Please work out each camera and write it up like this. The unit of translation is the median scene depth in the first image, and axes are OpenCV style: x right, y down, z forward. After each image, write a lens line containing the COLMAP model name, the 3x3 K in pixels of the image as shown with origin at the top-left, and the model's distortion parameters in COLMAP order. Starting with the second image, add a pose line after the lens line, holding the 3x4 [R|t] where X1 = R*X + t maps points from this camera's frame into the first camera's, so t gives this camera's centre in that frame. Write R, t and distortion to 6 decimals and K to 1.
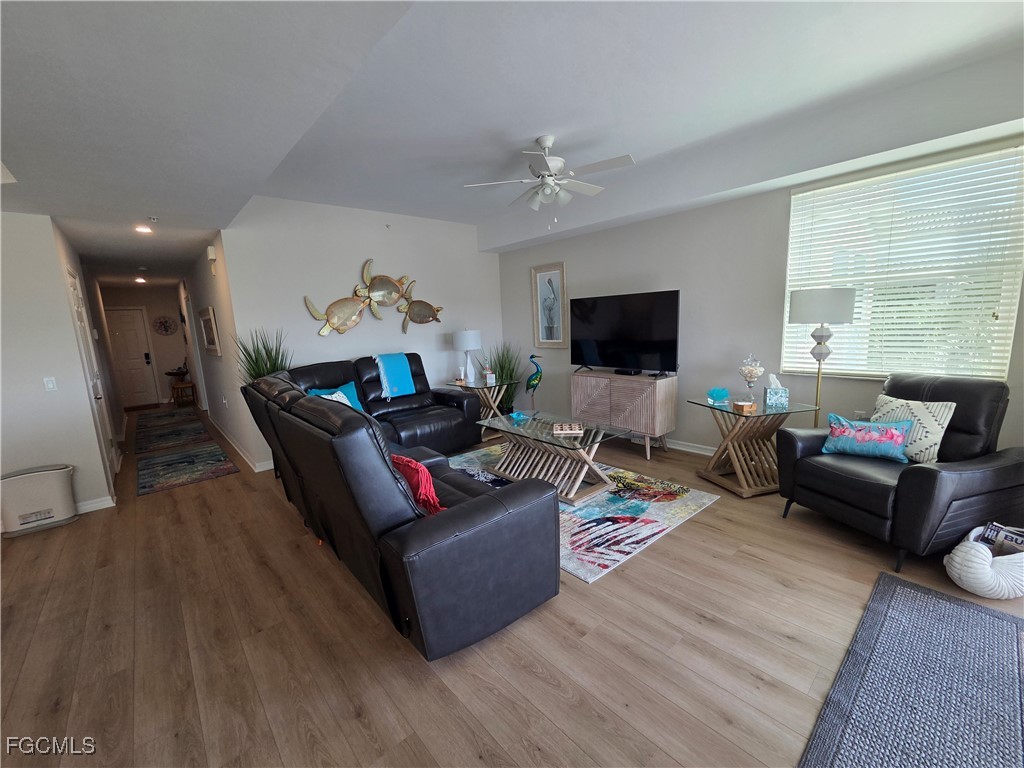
lens RADIAL K [[422.4, 0, 511.5], [0, 422.4, 391.1], [0, 0, 1]] dist [-0.003017, -0.000374]
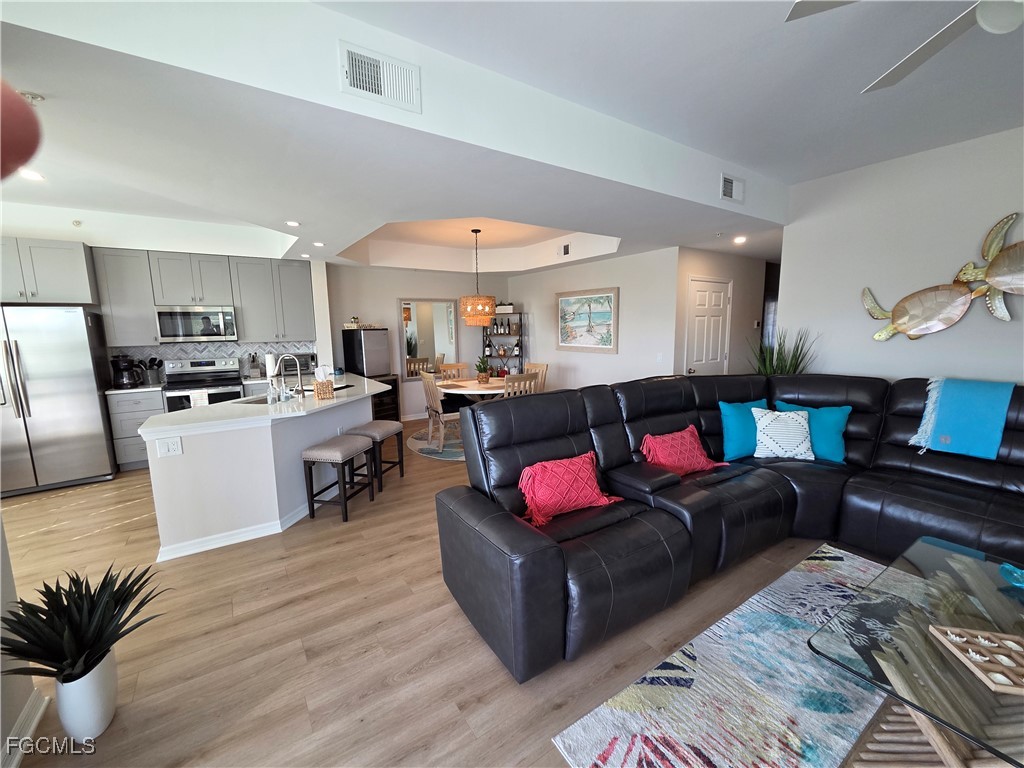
lens RADIAL K [[422.4, 0, 511.5], [0, 422.4, 391.1], [0, 0, 1]] dist [-0.003017, -0.000374]
pose [[-0.128710, 0.196941, -0.971930, 0.568877], [-0.148482, 0.965207, 0.215242, -0.166110], [0.980503, 0.172018, -0.094990, 0.699194]]
